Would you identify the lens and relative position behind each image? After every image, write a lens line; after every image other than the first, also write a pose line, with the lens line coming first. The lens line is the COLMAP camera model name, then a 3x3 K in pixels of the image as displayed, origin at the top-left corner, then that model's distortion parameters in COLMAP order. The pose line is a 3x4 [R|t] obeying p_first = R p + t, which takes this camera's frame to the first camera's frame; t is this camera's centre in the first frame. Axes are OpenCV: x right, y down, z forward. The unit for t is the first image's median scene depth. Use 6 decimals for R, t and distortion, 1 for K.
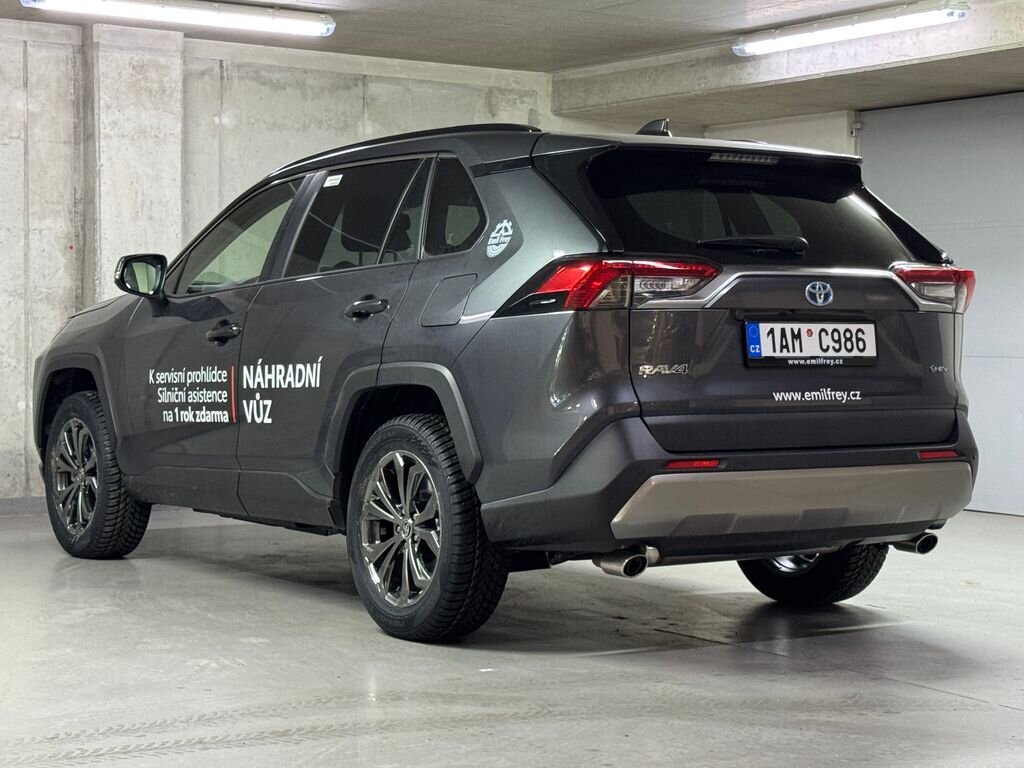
lens RADIAL K [[2010.6, 0, 512.0], [0, 2010.6, 384.0], [0, 0, 1]] dist [0.150574, -0.090420]
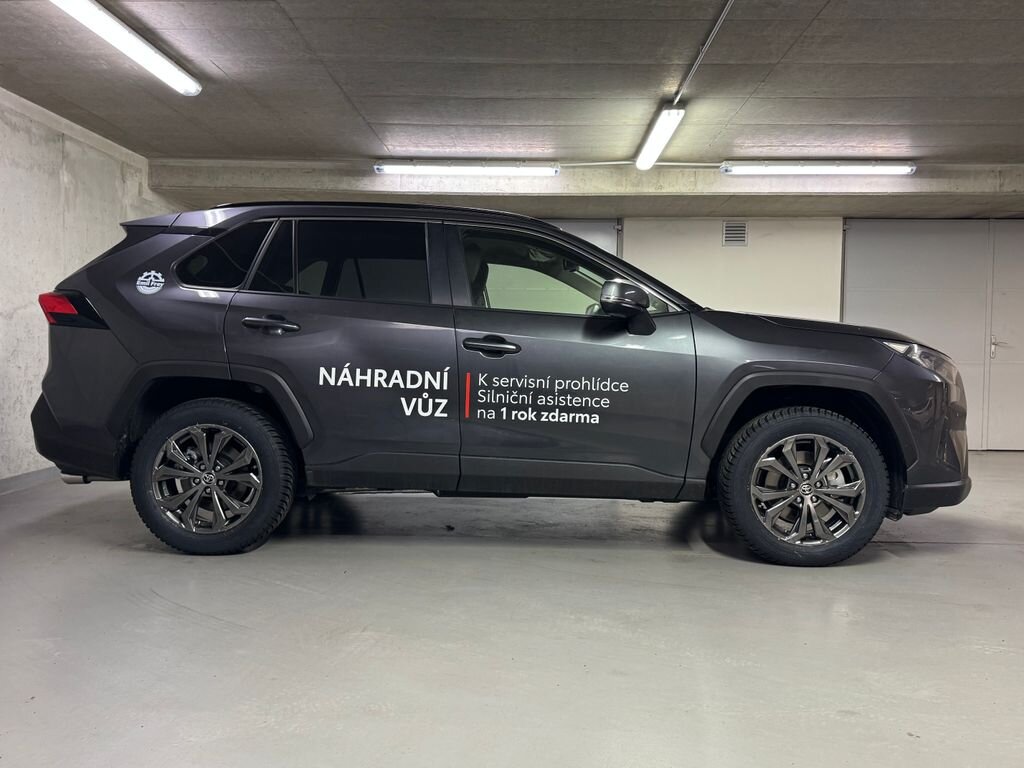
lens RADIAL K [[845.6, 0, 512.0], [0, 845.6, 384.0], [0, 0, 1]] dist [0.075908, -0.110750]
pose [[0.575438, -0.033612, 0.817154, -0.381098], [0.014898, 0.999420, 0.030619, -0.013827], [-0.817710, -0.005446, 0.575605, 0.523928]]
